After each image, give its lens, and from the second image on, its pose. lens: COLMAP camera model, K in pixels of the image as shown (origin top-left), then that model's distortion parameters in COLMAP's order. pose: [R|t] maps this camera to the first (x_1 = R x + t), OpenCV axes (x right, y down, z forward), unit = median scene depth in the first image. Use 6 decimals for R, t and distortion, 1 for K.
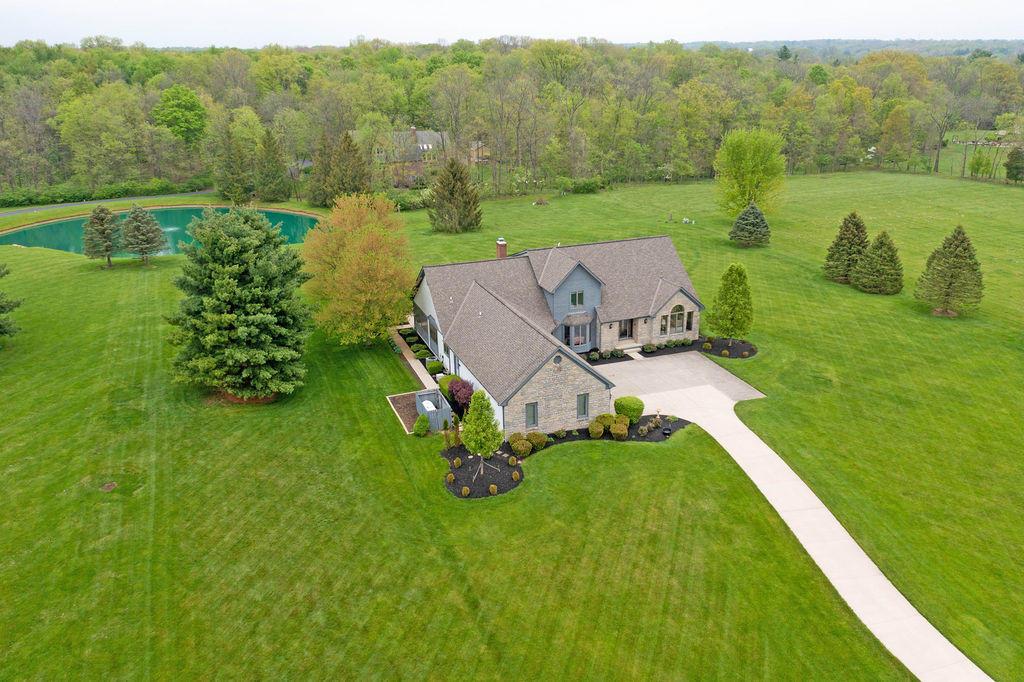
lens RADIAL K [[840.3, 0, 489.2], [0, 840.3, 300.9], [0, 0, 1]] dist [-0.008210, -0.003612]
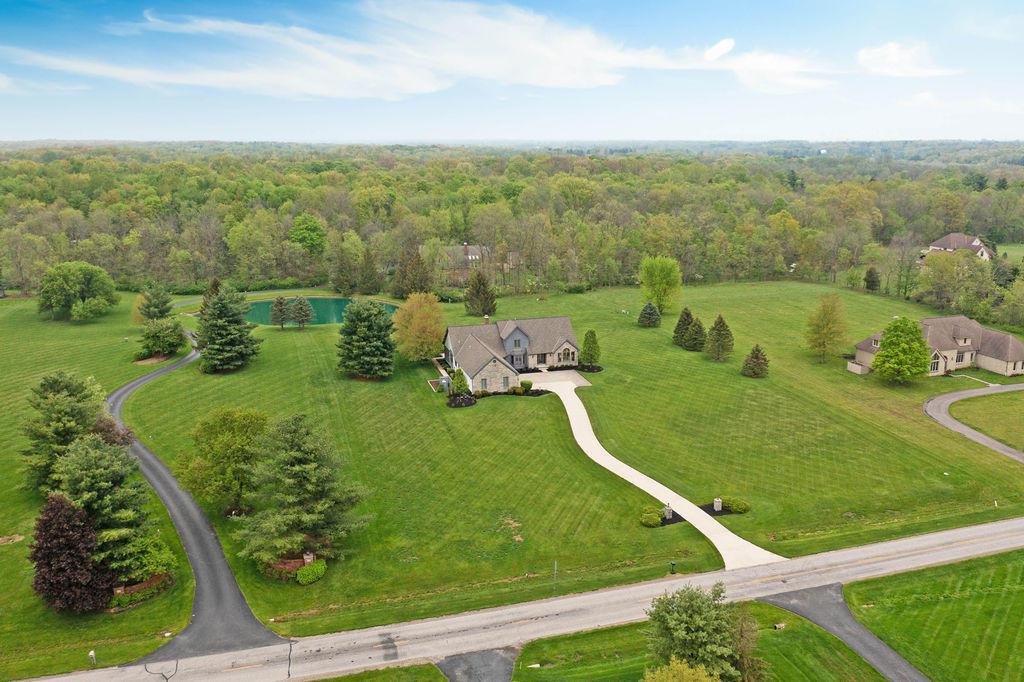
lens RADIAL K [[871.5, 0, 515.1], [0, 871.5, 357.4], [0, 0, 1]] dist [-0.006792, -0.000093]
pose [[0.998008, 0.024149, -0.058275, 0.225700], [-0.026865, 0.998567, -0.046287, 0.135197], [0.057073, 0.047760, 0.997227, -1.219302]]
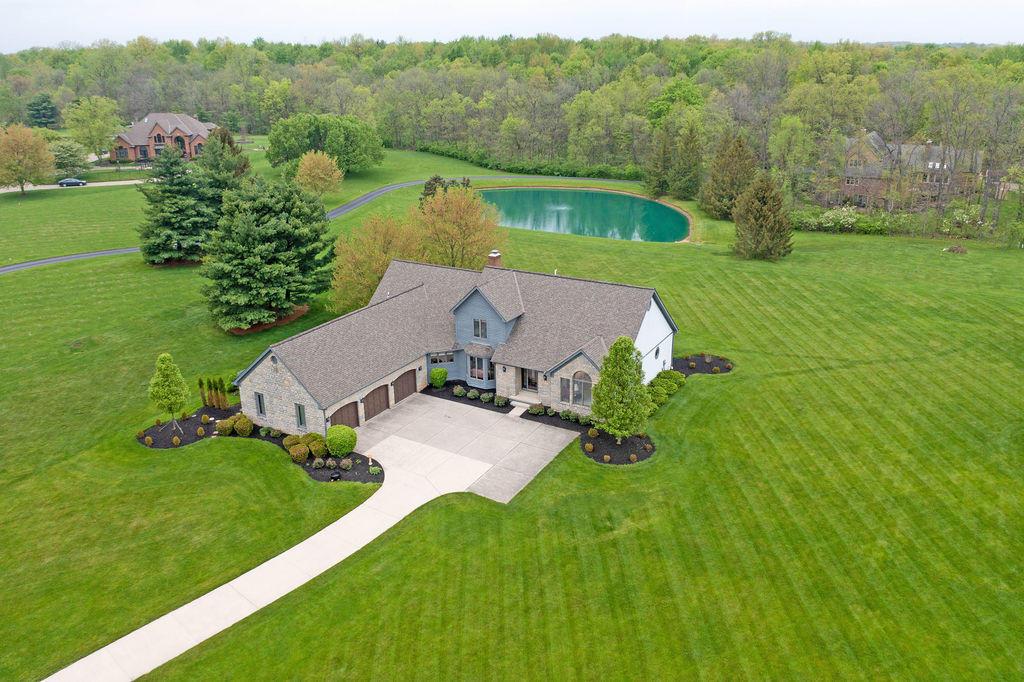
lens RADIAL K [[789.1, 0, 472.5], [0, 789.1, 322.4], [0, 0, 1]] dist [-0.011343, -0.005341]
pose [[0.616286, 0.258722, -0.743811, 0.709935], [-0.223316, 0.963138, 0.149982, -0.130206], [0.755196, 0.073673, 0.651345, 0.432169]]
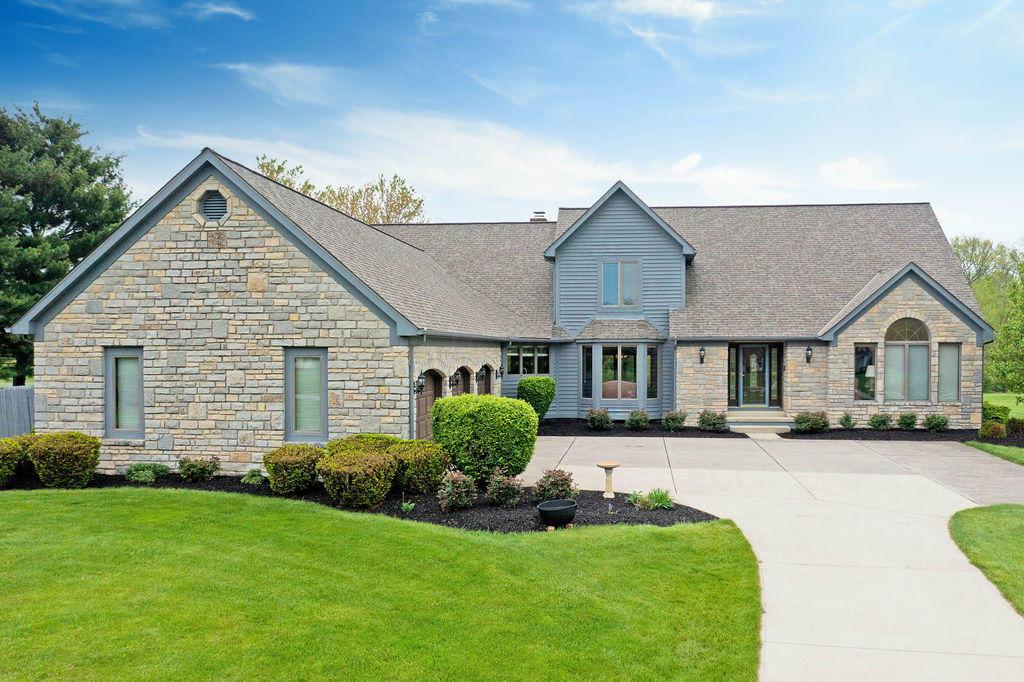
lens RADIAL K [[871.5, 0, 515.1], [0, 871.5, 357.4], [0, 0, 1]] dist [-0.006792, -0.000093]
pose [[0.885314, 0.024989, -0.464323, 0.250673], [-0.156060, 0.956605, -0.246074, 0.140336], [0.438024, 0.290315, 0.850795, 0.614644]]
